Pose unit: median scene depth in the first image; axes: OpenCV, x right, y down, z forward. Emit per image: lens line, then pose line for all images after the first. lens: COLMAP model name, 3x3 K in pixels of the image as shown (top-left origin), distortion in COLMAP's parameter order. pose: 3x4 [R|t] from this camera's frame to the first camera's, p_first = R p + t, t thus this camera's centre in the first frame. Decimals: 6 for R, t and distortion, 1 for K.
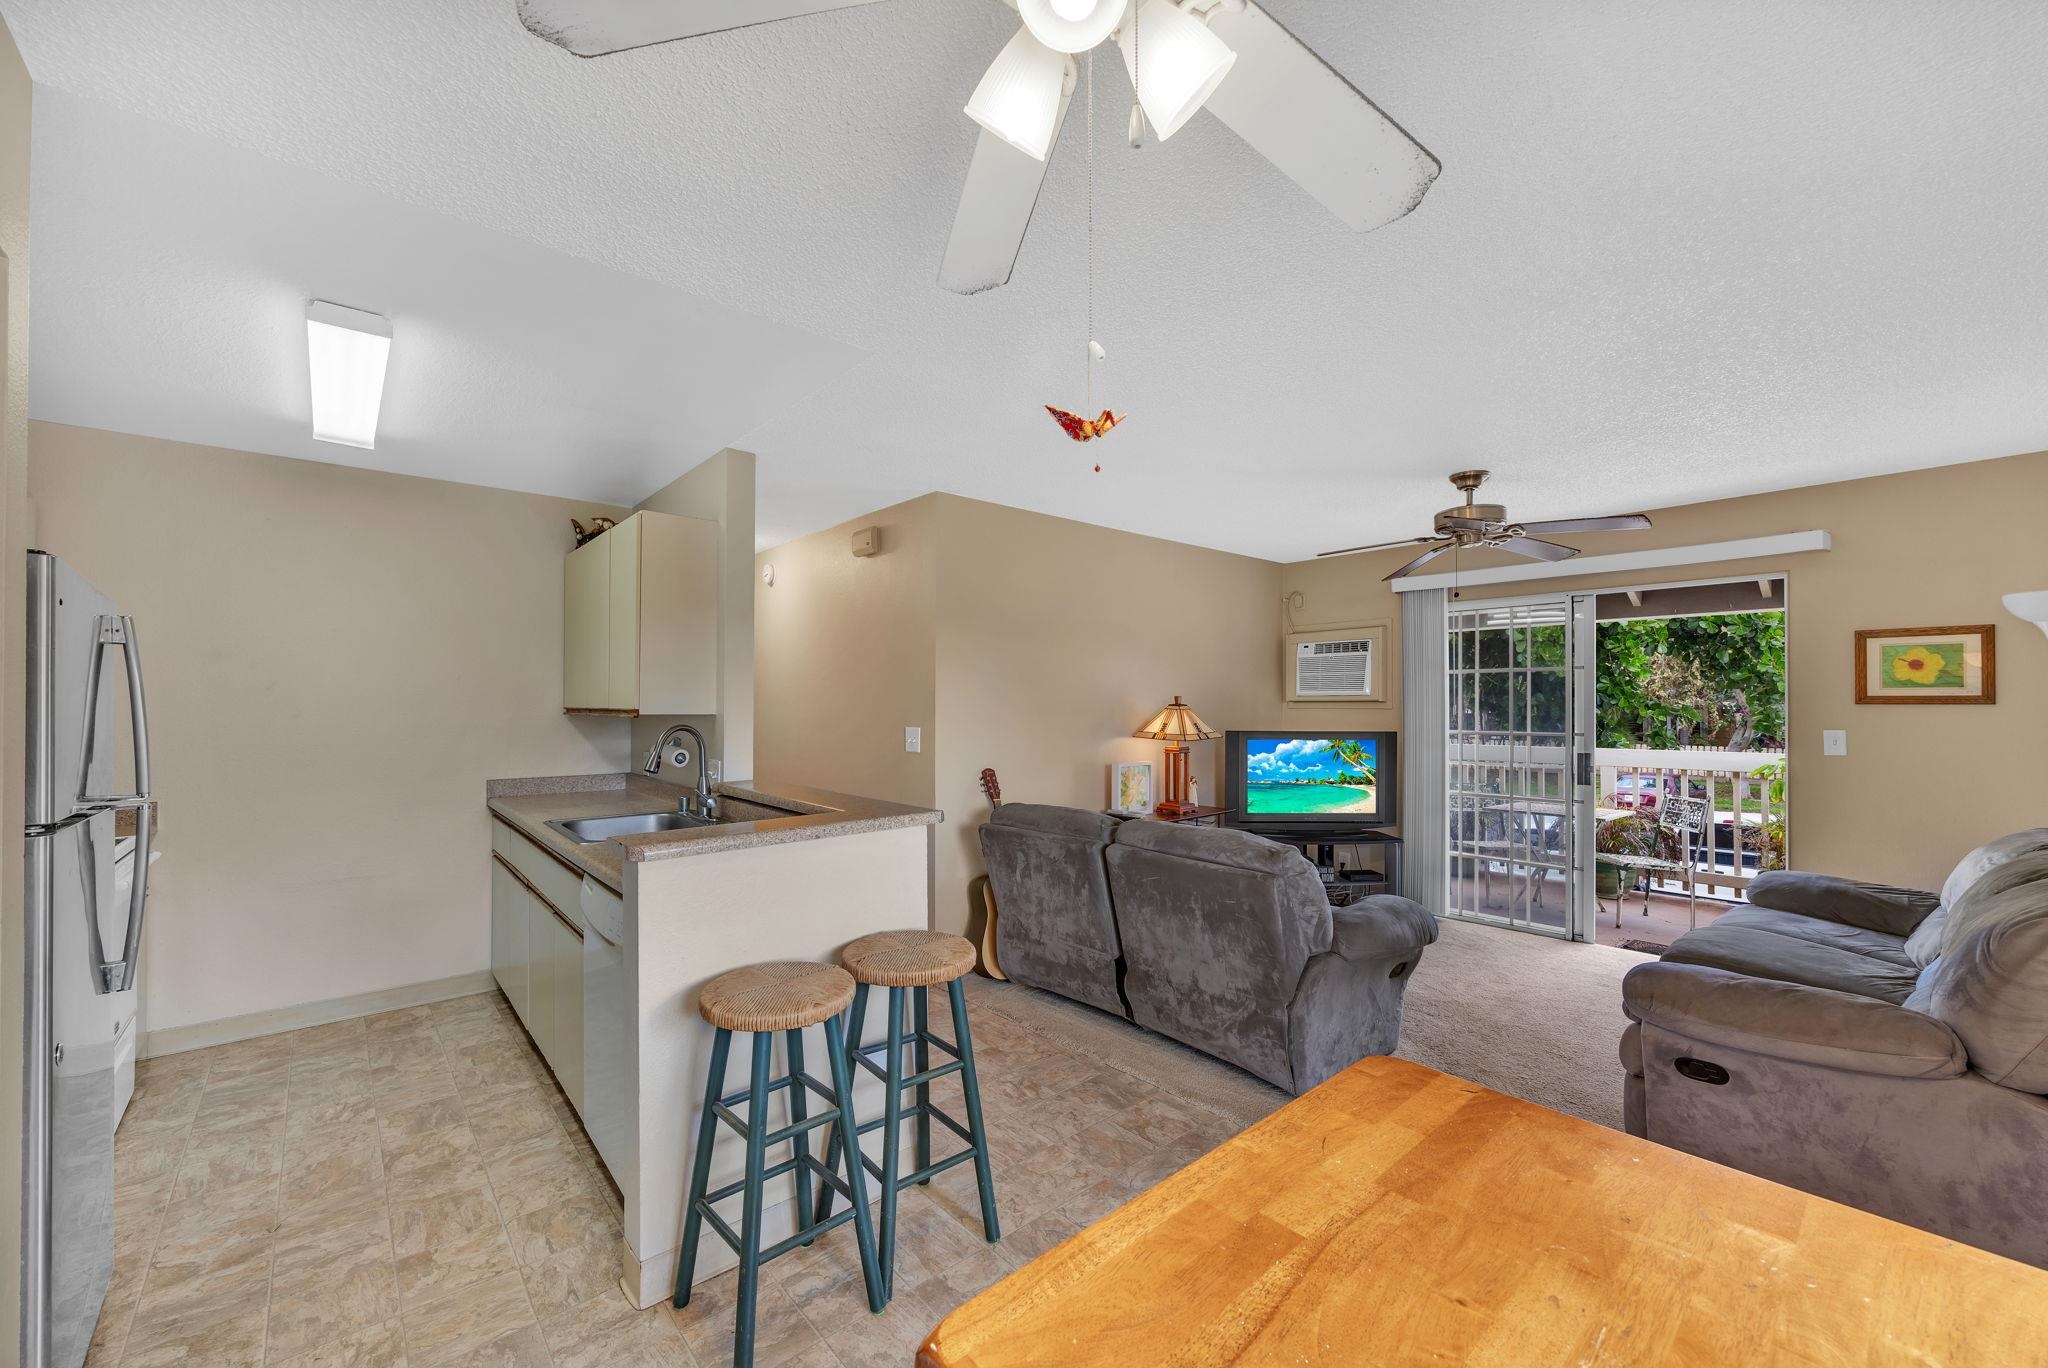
lens RADIAL K [[805.6, 0, 1023.3], [0, 805.6, 699.4], [0, 0, 1]] dist [0.001336, -0.002031]
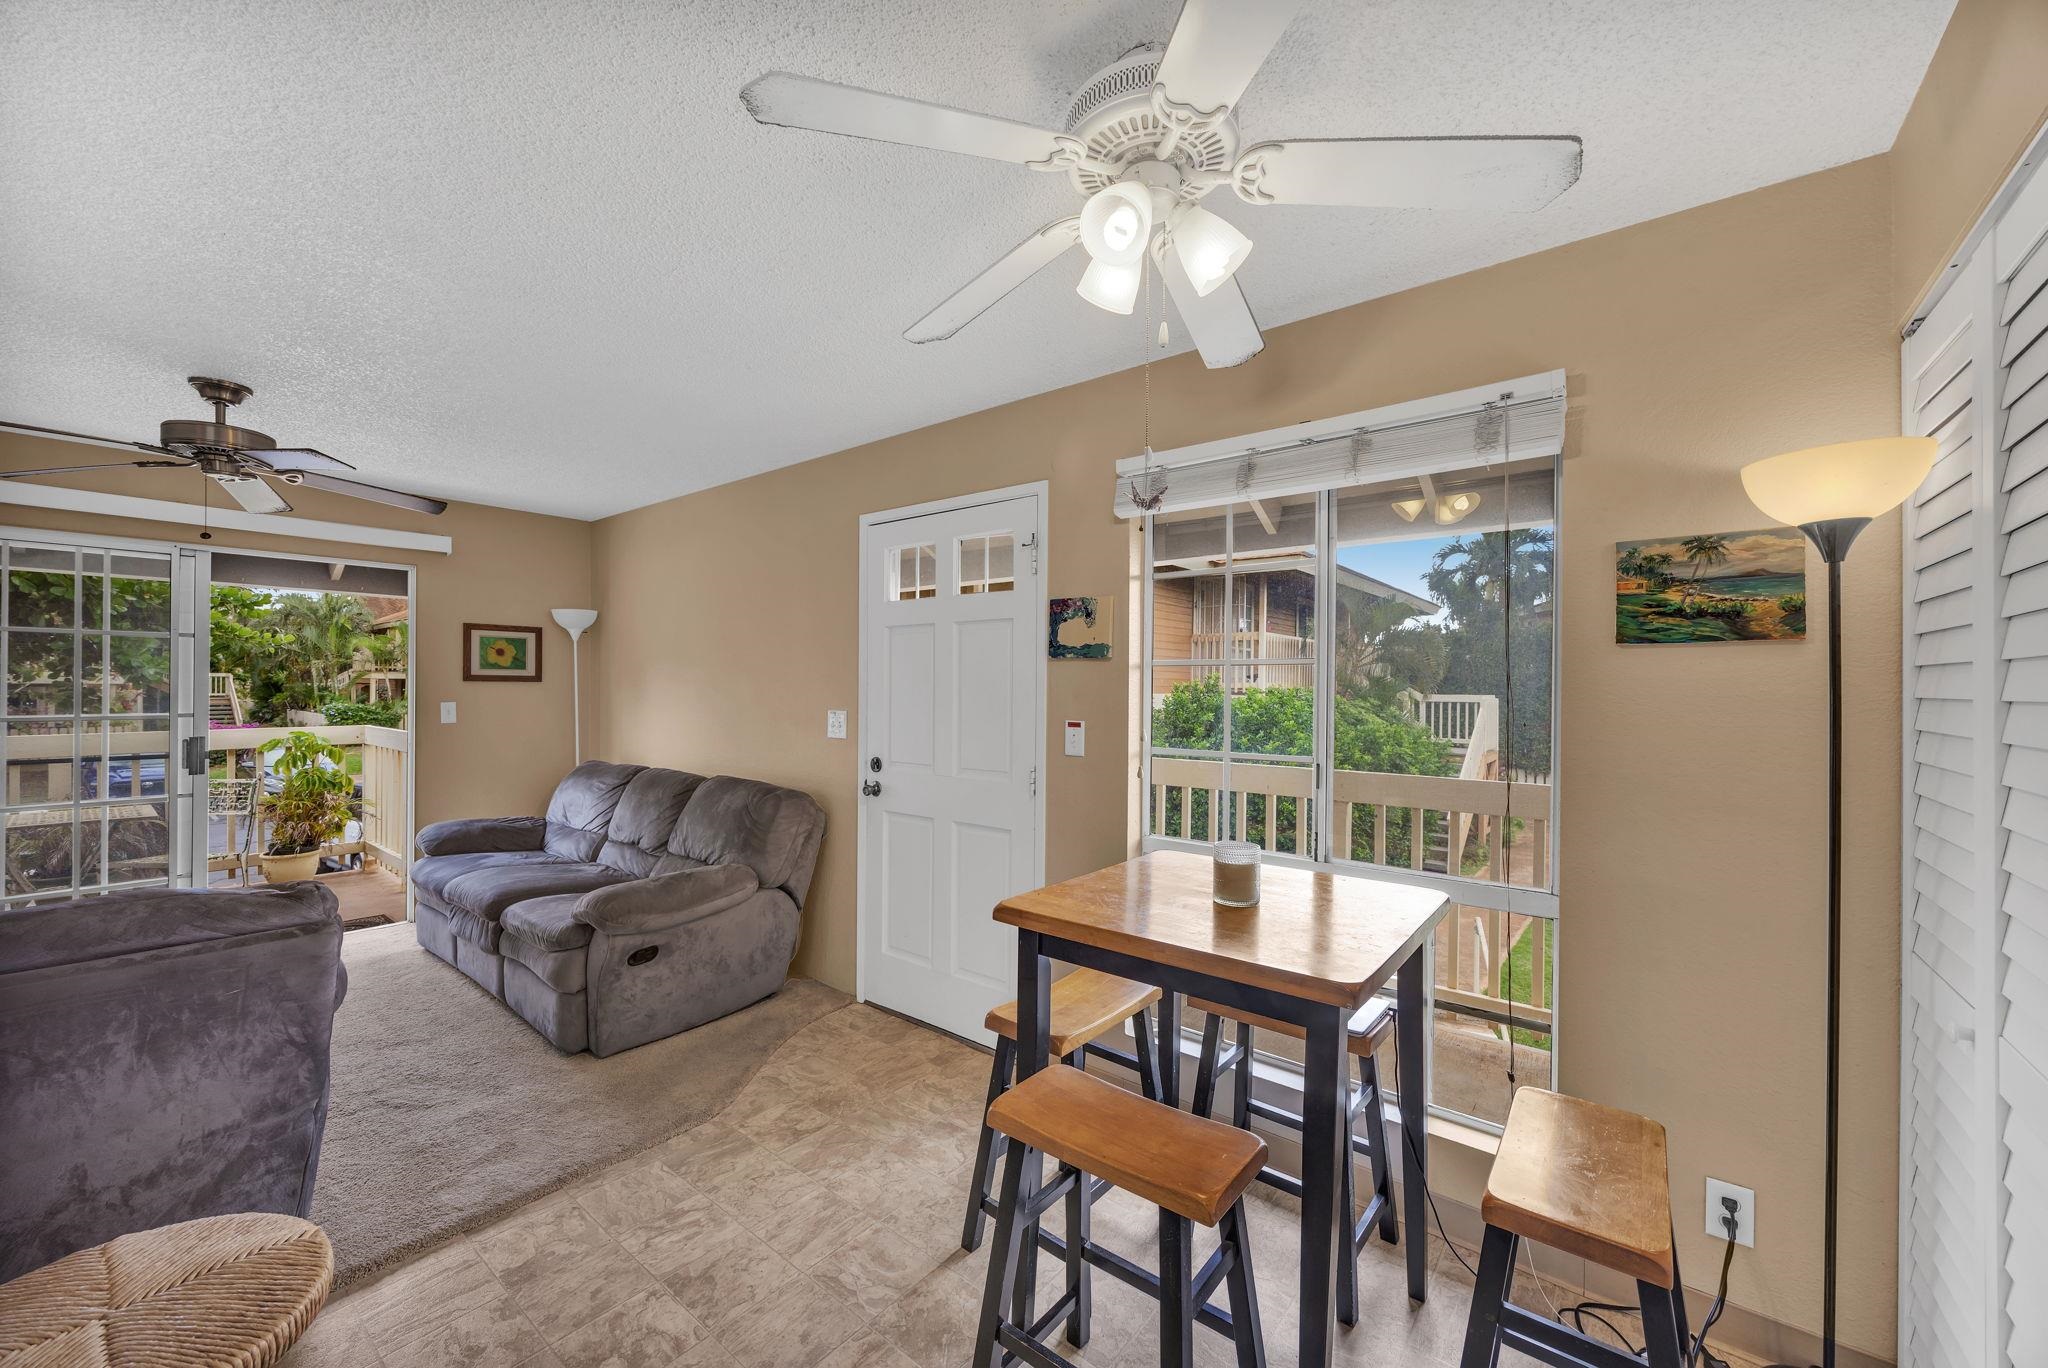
lens RADIAL K [[781.9, 0, 1019.4], [0, 781.9, 687.2], [0, 0, 1]] dist [-0.000624, -0.000455]
pose [[-0.173346, -0.002240, 0.984859, -0.331646], [-0.012776, 0.999918, 0.000026, 0.004315], [-0.984778, -0.012578, -0.173360, 0.373507]]
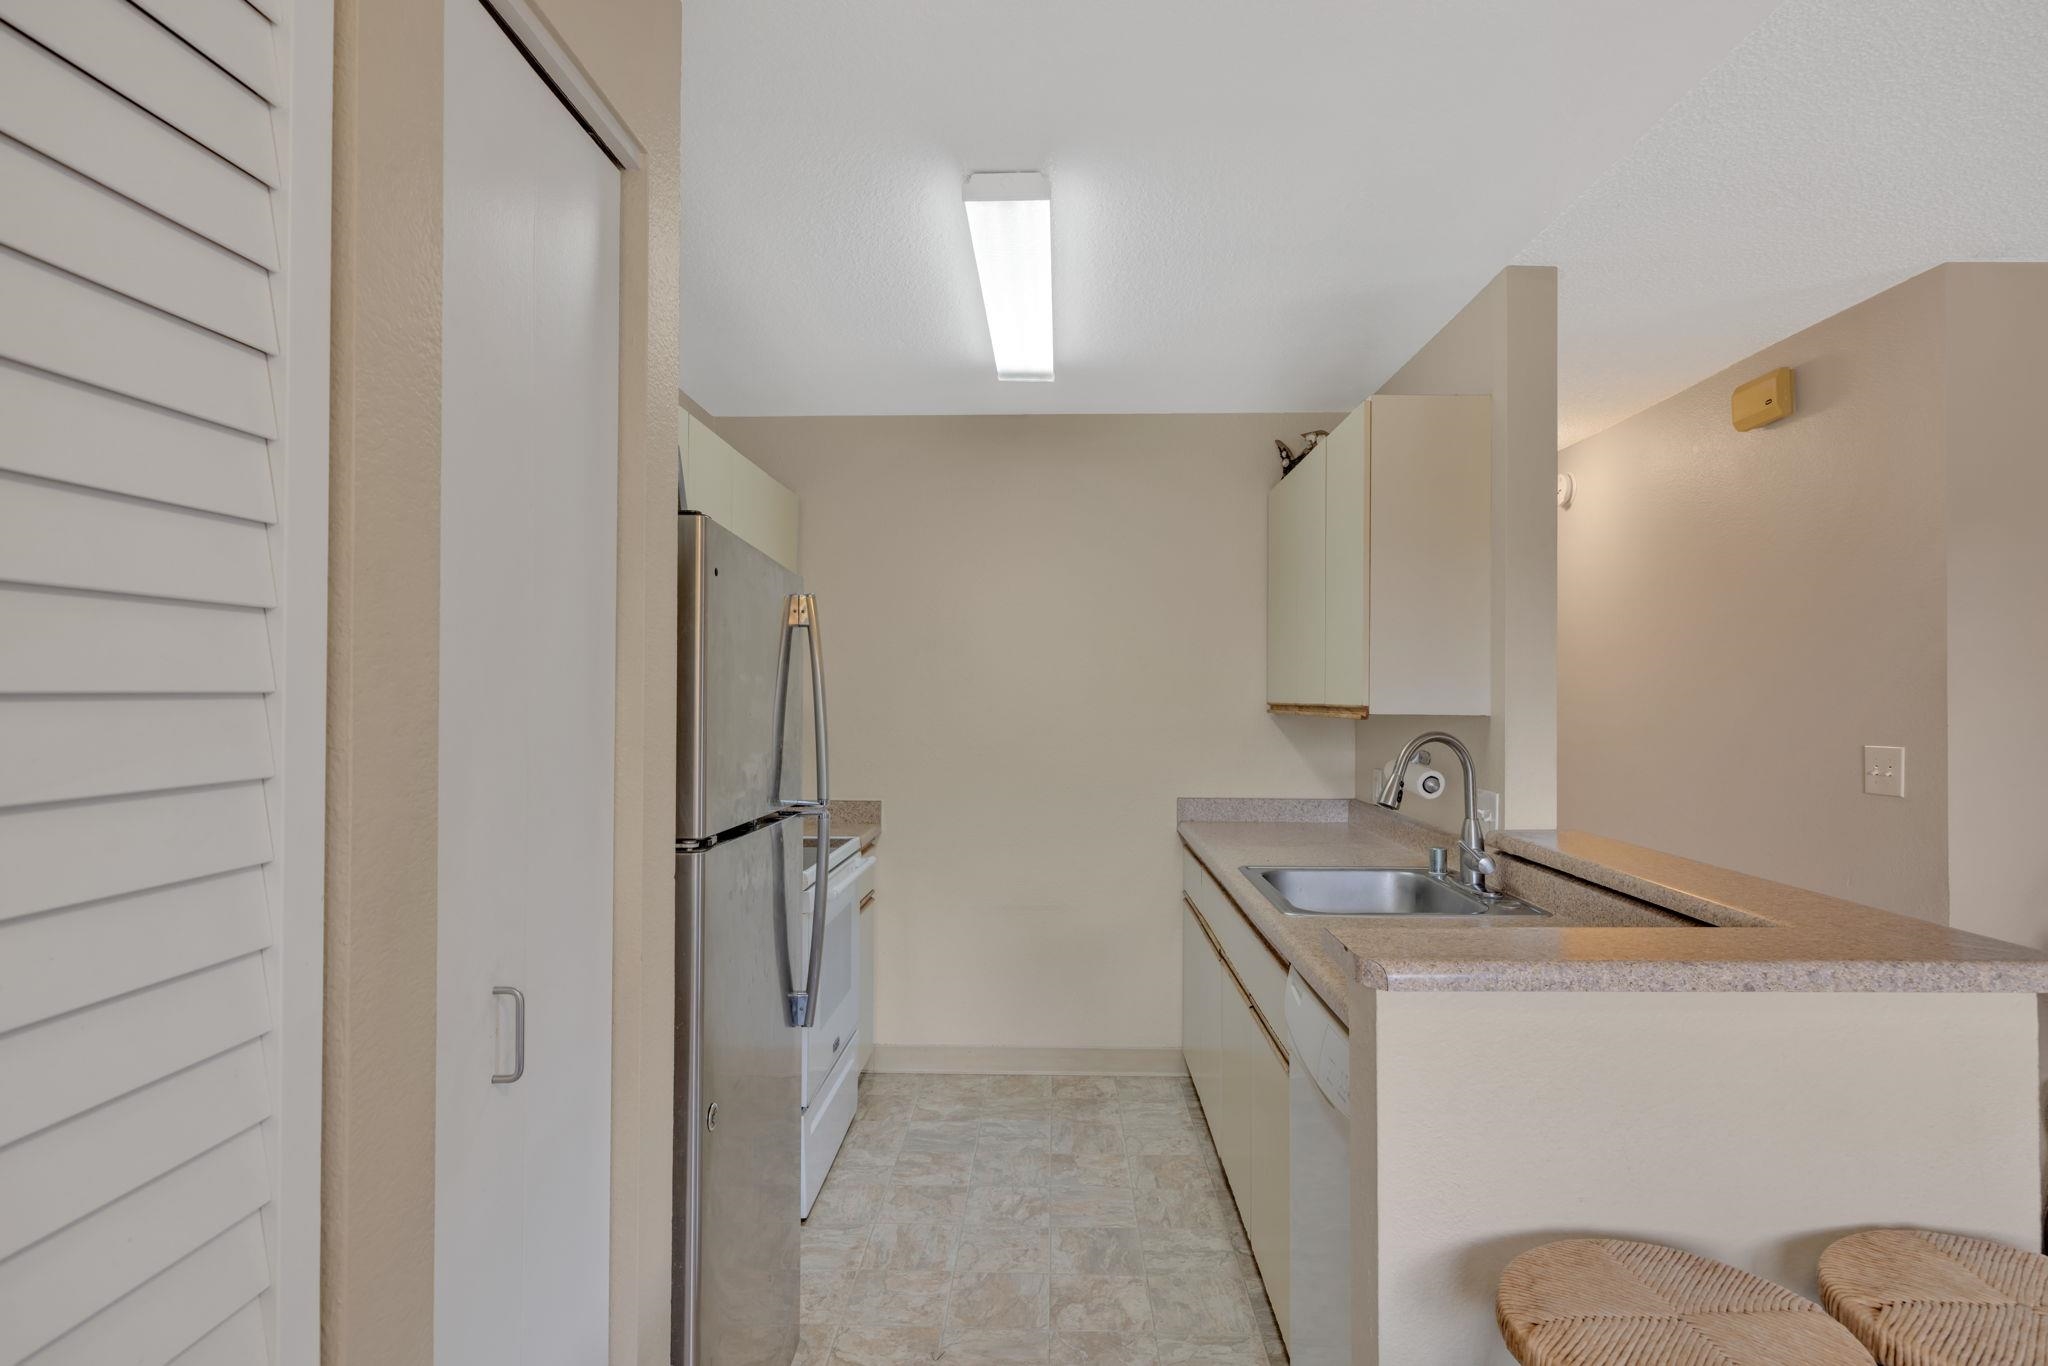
lens RADIAL K [[1089.8, 0, 1014.6], [0, 1089.8, 683.9], [0, 0, 1]] dist [-0.003483, 0.000878]
pose [[0.730089, -0.006631, -0.683320, -0.078505], [0.000131, 0.999954, -0.009564, 0.002284], [0.683352, 0.006893, 0.730057, 0.151635]]
